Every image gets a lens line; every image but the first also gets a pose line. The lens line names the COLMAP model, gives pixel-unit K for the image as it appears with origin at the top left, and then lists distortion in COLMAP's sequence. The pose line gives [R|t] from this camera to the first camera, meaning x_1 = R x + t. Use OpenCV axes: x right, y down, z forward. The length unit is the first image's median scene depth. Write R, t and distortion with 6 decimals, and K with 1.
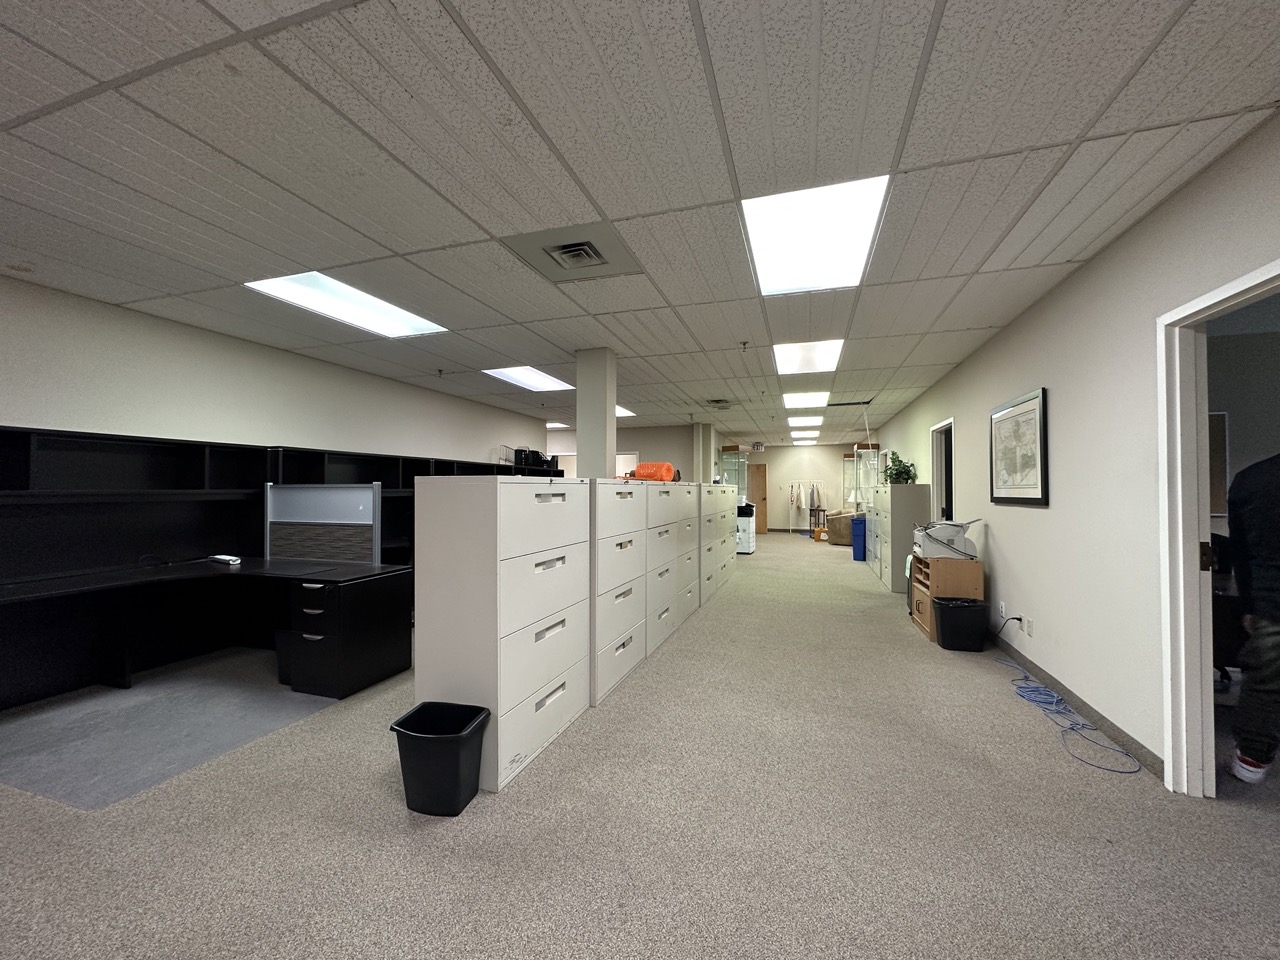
lens RADIAL K [[508.7, 0, 637.5], [0, 508.7, 480.3], [0, 0, 1]] dist [0.001760, 0.000353]
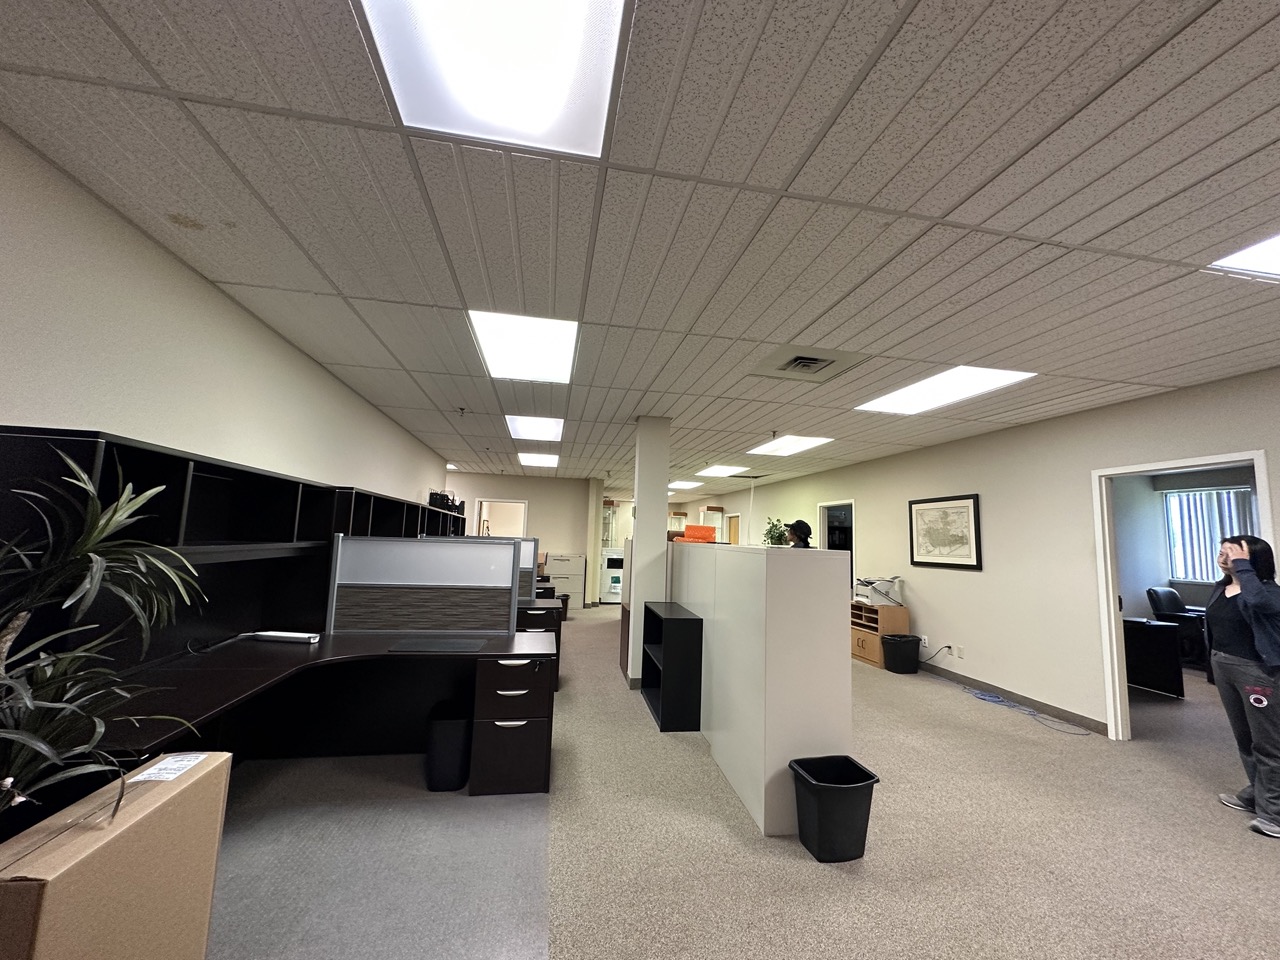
lens RADIAL K [[508.7, 0, 645.9], [0, 508.7, 478.3], [0, 0, 1]] dist [0.001760, 0.000353]
pose [[0.879957, 0.087085, 0.467003, -0.744974], [-0.042780, 0.993586, -0.104671, -0.019048], [-0.473123, 0.072128, 0.878039, 0.093886]]
